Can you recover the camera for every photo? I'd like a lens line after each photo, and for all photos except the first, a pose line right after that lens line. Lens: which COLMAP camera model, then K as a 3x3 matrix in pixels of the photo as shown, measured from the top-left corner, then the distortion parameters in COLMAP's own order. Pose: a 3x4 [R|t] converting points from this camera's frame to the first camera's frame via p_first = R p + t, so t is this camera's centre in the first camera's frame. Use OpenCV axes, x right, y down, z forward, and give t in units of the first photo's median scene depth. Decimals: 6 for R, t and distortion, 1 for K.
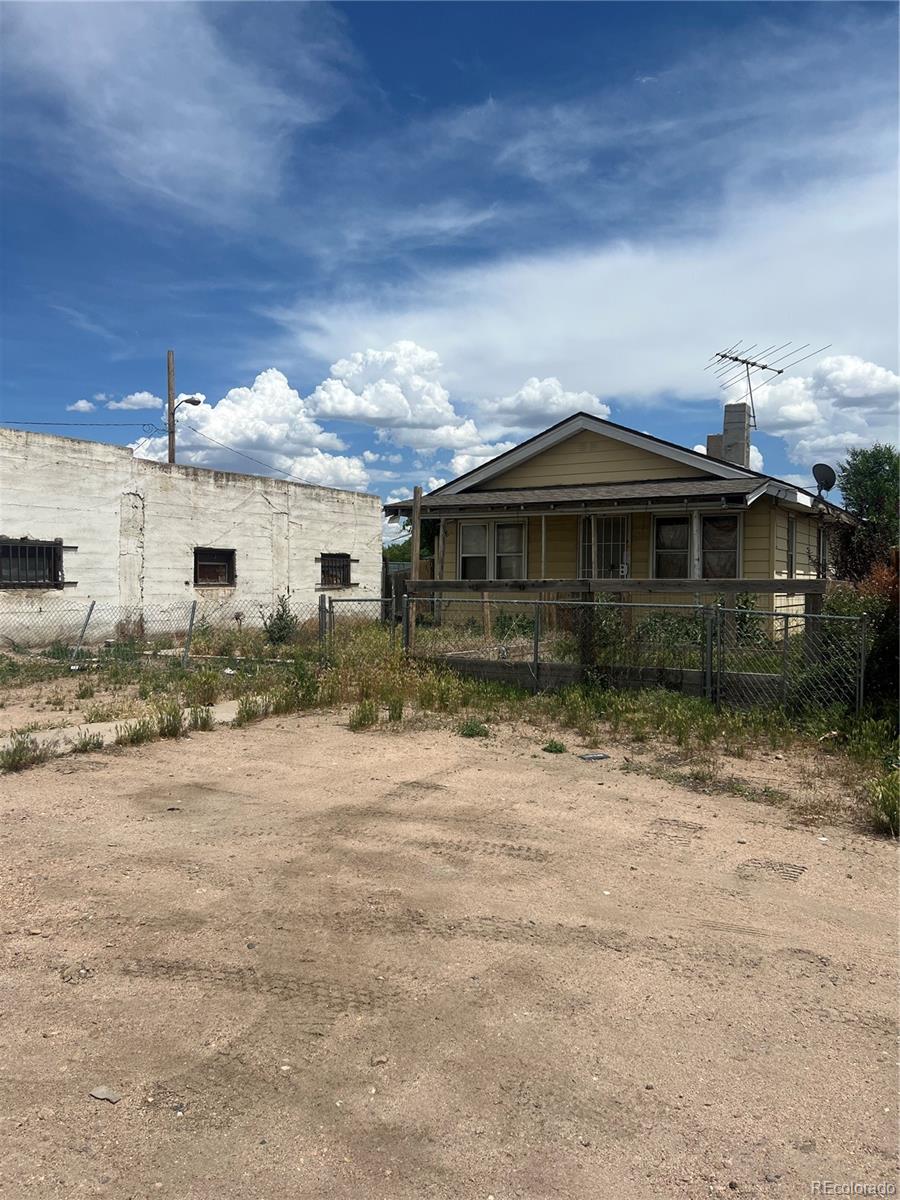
lens RADIAL K [[898.1, 0, 445.2], [0, 898.1, 600.0], [0, 0, 1]] dist [0.070122, -0.080430]
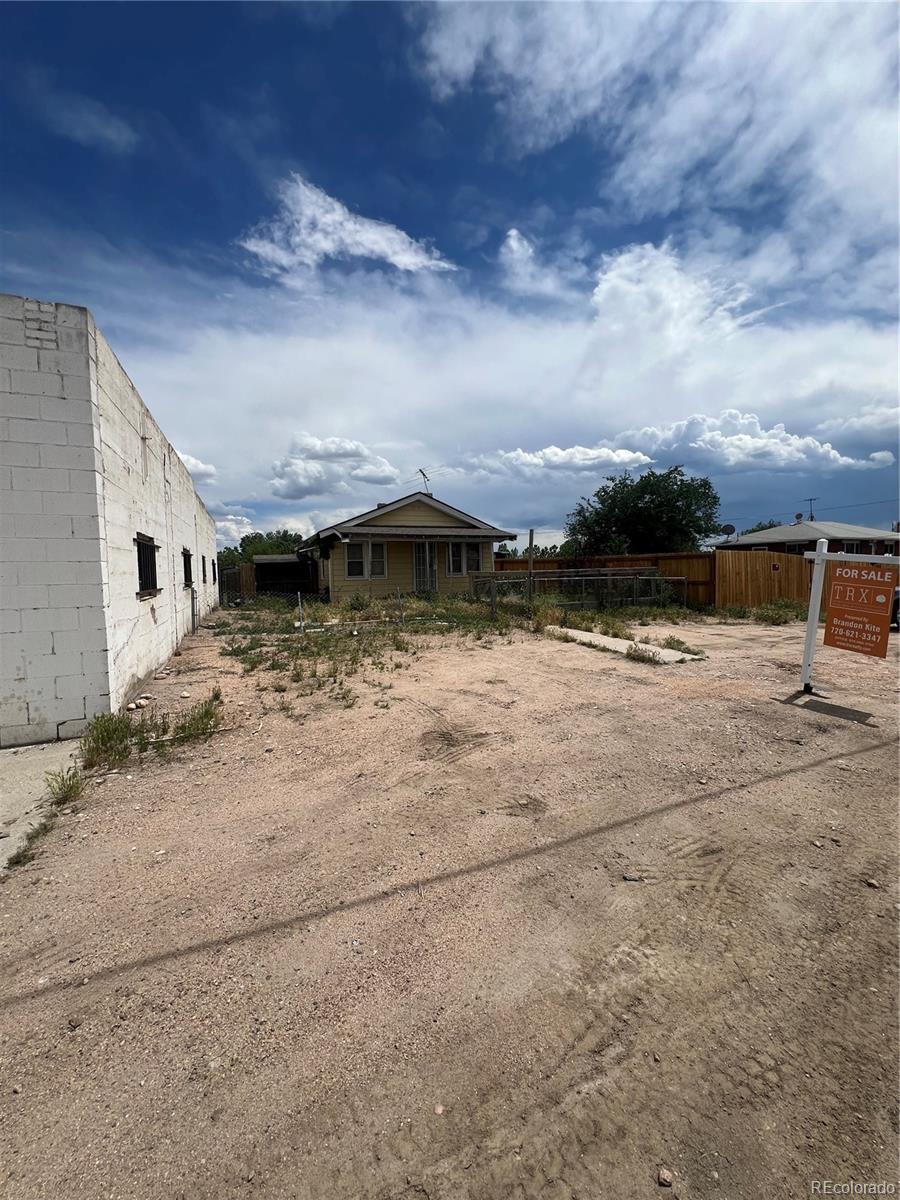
lens RADIAL K [[481.6, 0, 452.4], [0, 481.6, 589.4], [0, 0, 1]] dist [-0.000610, 0.000202]
pose [[0.598302, -0.044359, 0.800042, -0.657658], [0.035041, 0.998960, 0.029183, -0.013299], [-0.800504, 0.010574, 0.599234, 0.266301]]
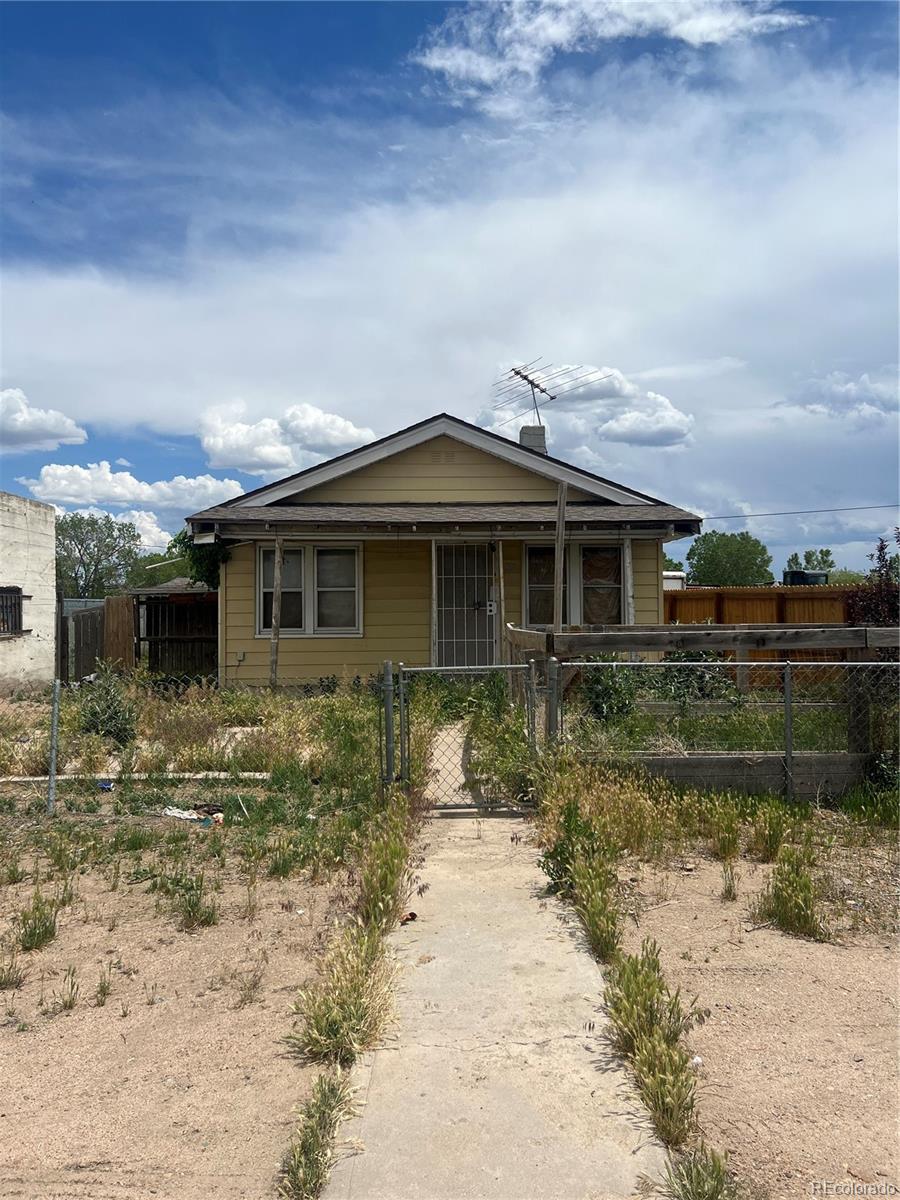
lens RADIAL K [[900.3, 0, 463.7], [0, 900.3, 600.7], [0, 0, 1]] dist [0.002149, -0.002430]
pose [[0.837495, -0.005640, 0.546416, -0.259558], [0.024816, 0.999308, -0.027720, -0.017687], [-0.545881, 0.036775, 0.837055, 0.309344]]
